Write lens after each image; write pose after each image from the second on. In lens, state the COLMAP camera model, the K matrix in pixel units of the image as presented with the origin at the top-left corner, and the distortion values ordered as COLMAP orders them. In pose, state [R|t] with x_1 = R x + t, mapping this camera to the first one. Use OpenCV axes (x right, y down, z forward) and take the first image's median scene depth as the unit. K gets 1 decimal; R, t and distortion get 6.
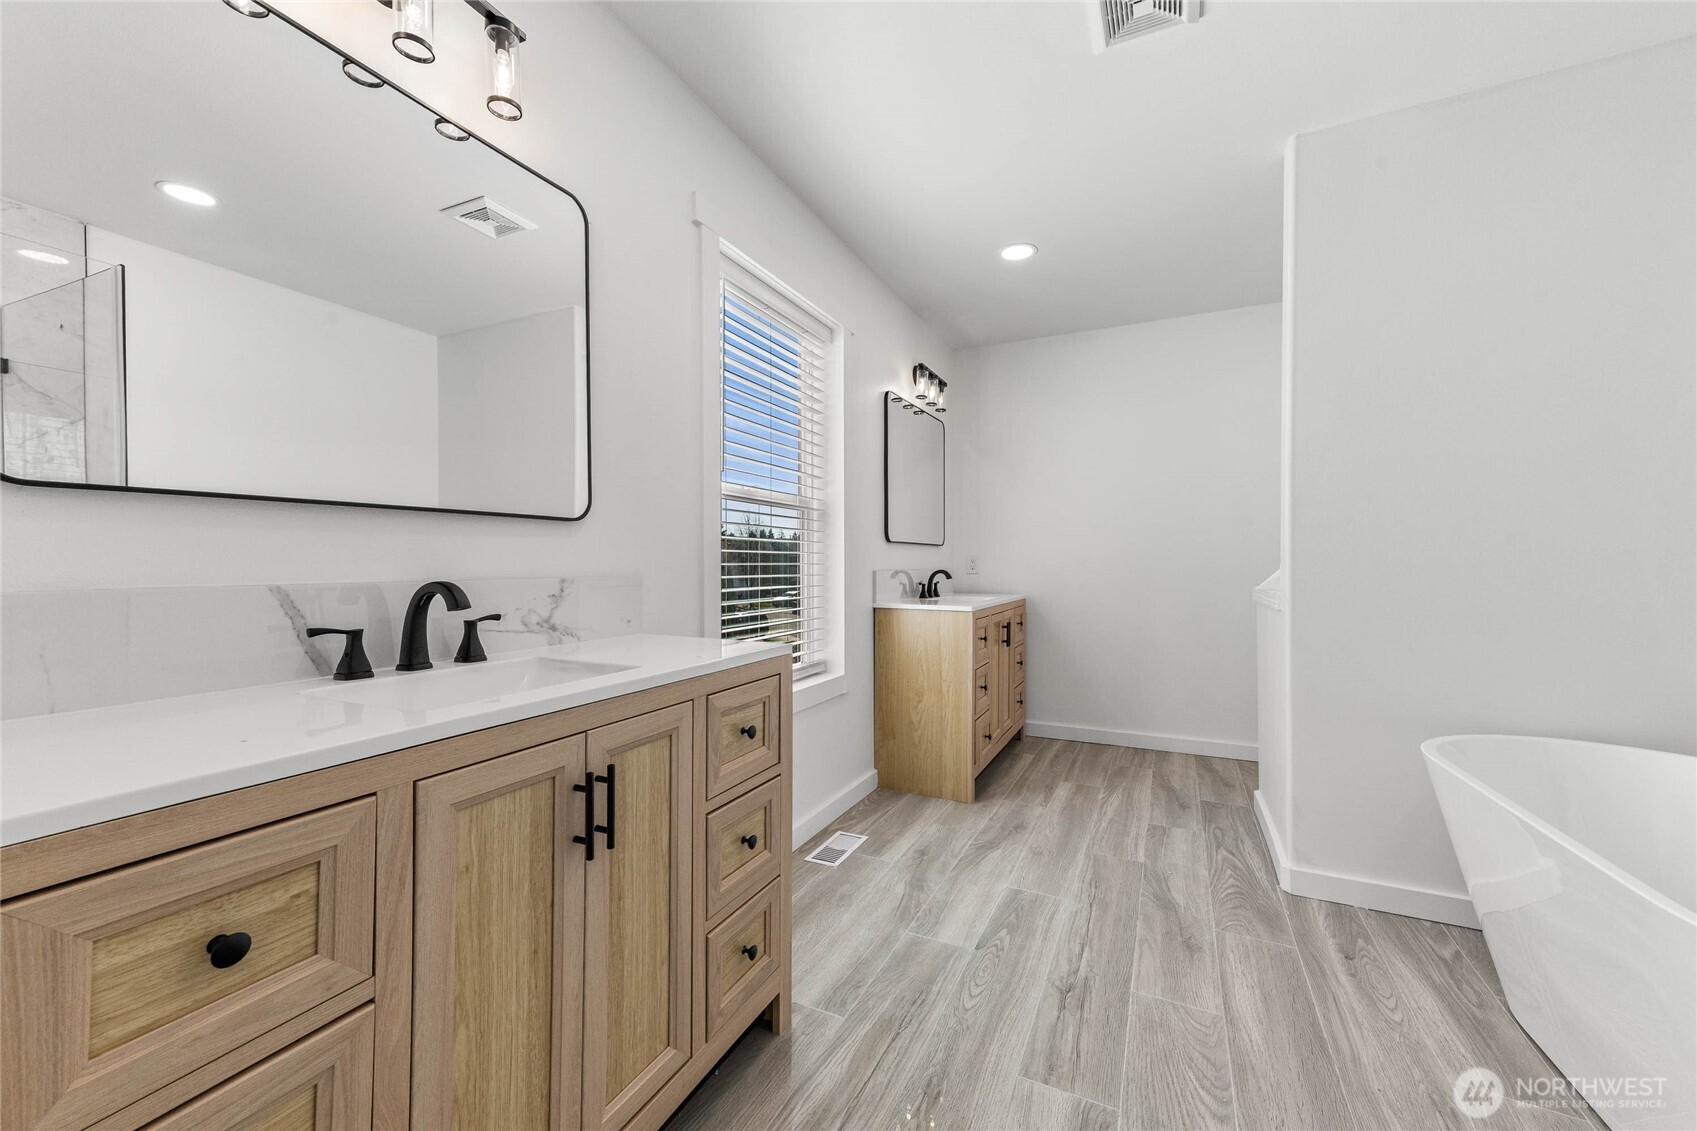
lens RADIAL K [[663.1, 0, 831.8], [0, 663.1, 568.2], [0, 0, 1]] dist [0.021420, 0.001330]
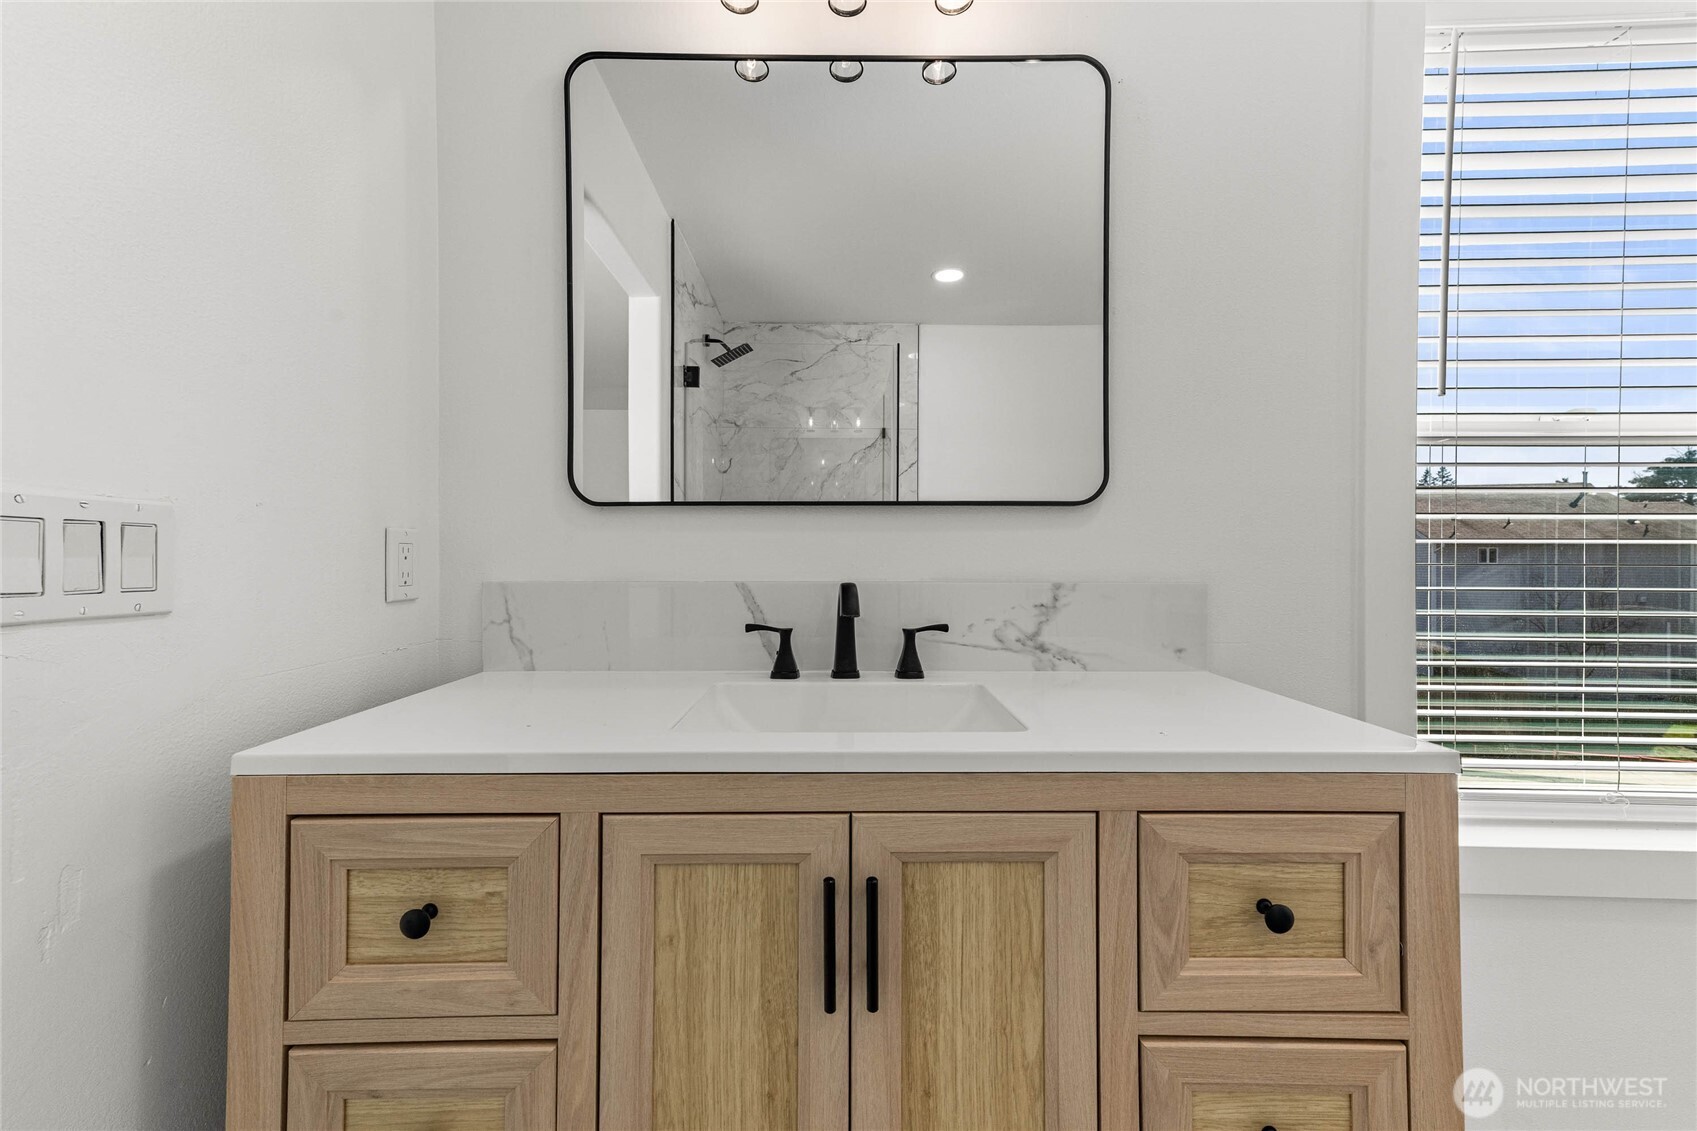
lens RADIAL K [[663.1, 0, 848.8], [0, 663.1, 564.7], [0, 0, 1]] dist [0.021420, 0.001330]
pose [[0.461302, 0.008096, -0.887206, 0.155936], [-0.009585, 0.999945, 0.004142, -0.006400], [0.887192, 0.006593, 0.461354, 0.472575]]
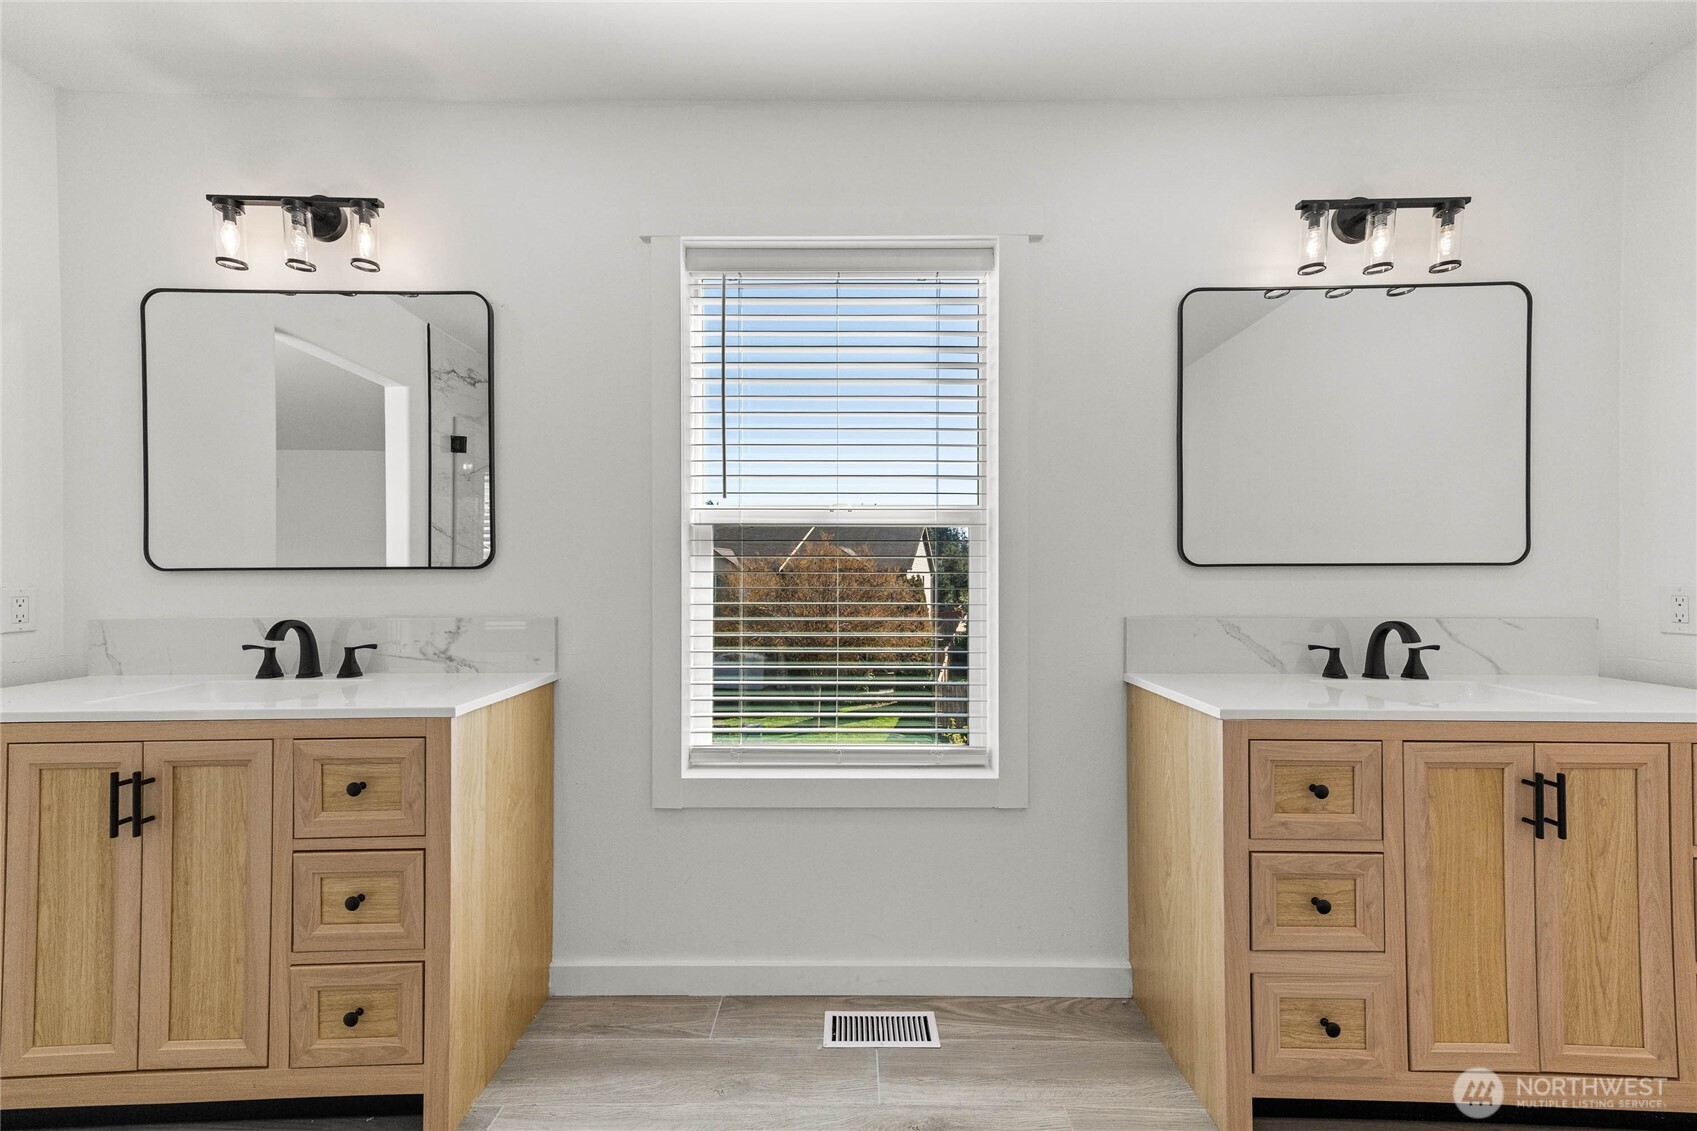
lens RADIAL K [[663.1, 0, 839.5], [0, 663.1, 576.7], [0, 0, 1]] dist [0.021420, 0.001330]
pose [[0.453779, -0.001779, -0.891113, 1.019333], [-0.005521, 0.999973, -0.004807, -0.059293], [0.891097, 0.007101, 0.453757, 1.118747]]
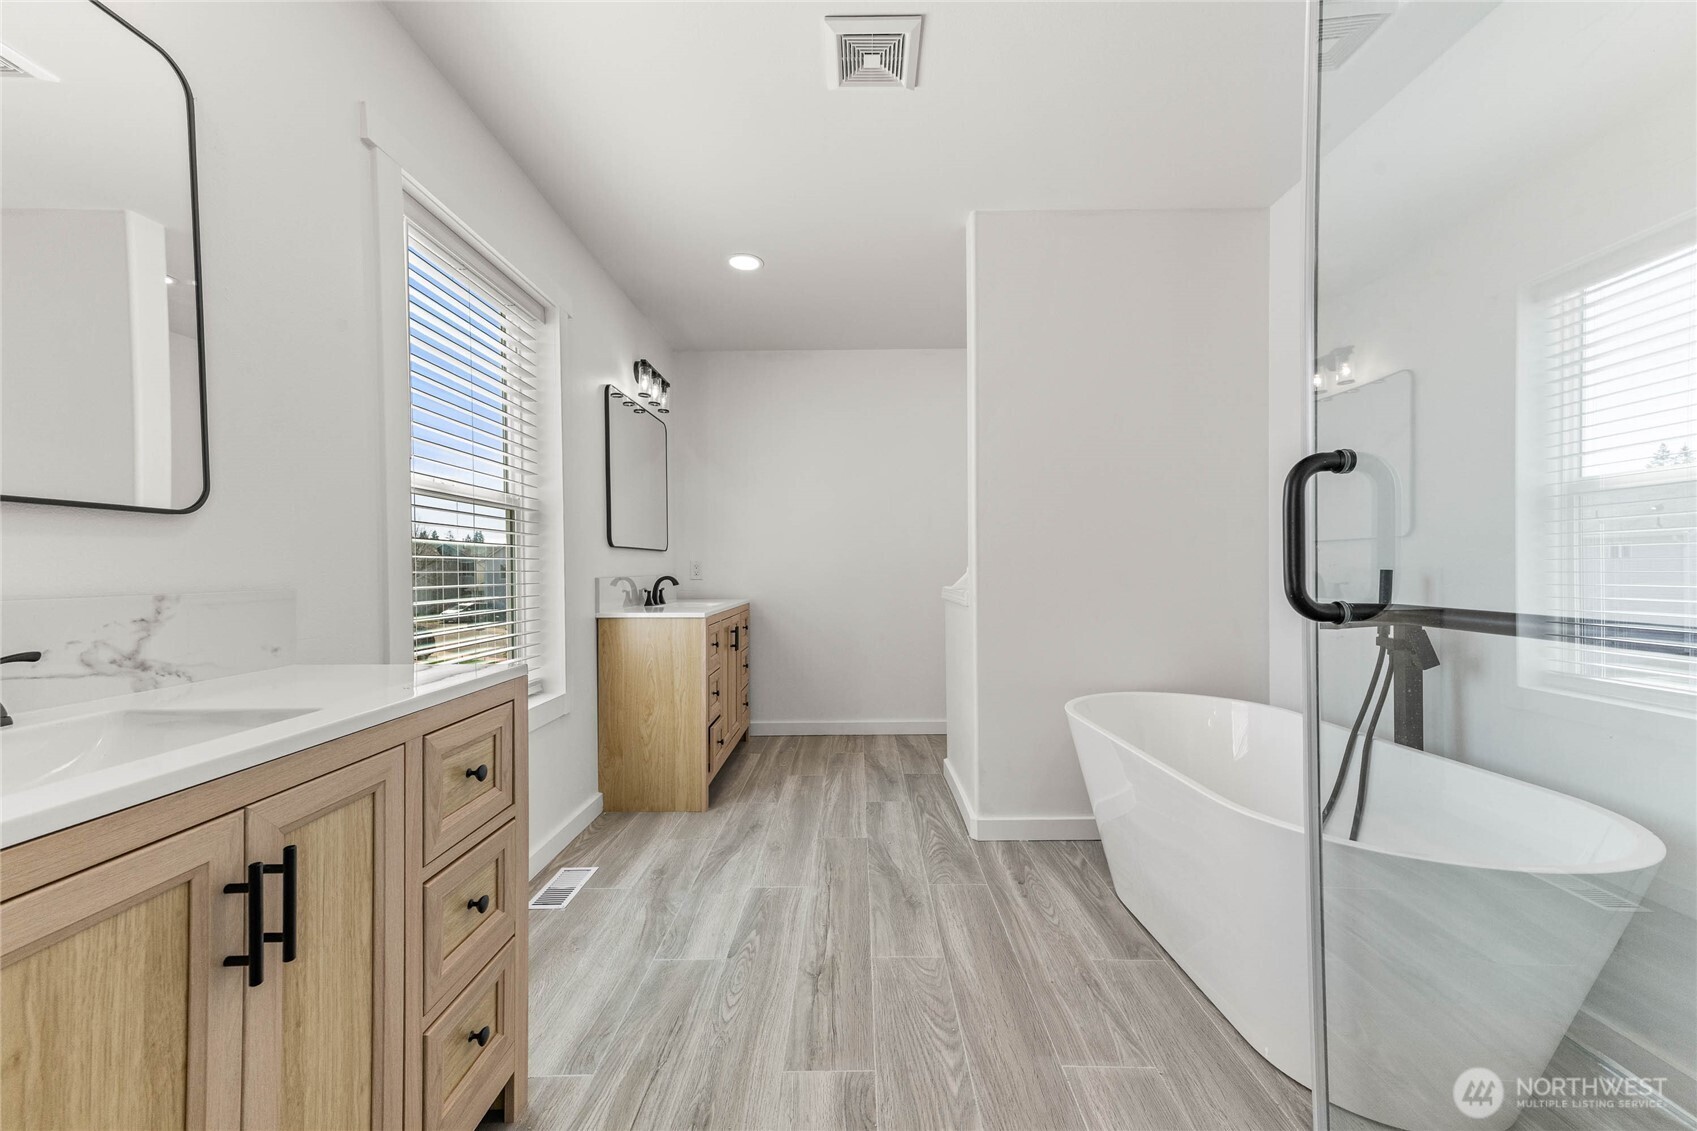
lens RADIAL K [[663.1, 0, 840.9], [0, 663.1, 575.6], [0, 0, 1]] dist [0.021420, 0.001330]
pose [[0.900230, -0.012625, 0.435232, -0.071665], [0.011384, 0.999920, 0.005458, -0.000930], [-0.435266, 0.000041, 0.900302, 0.042926]]
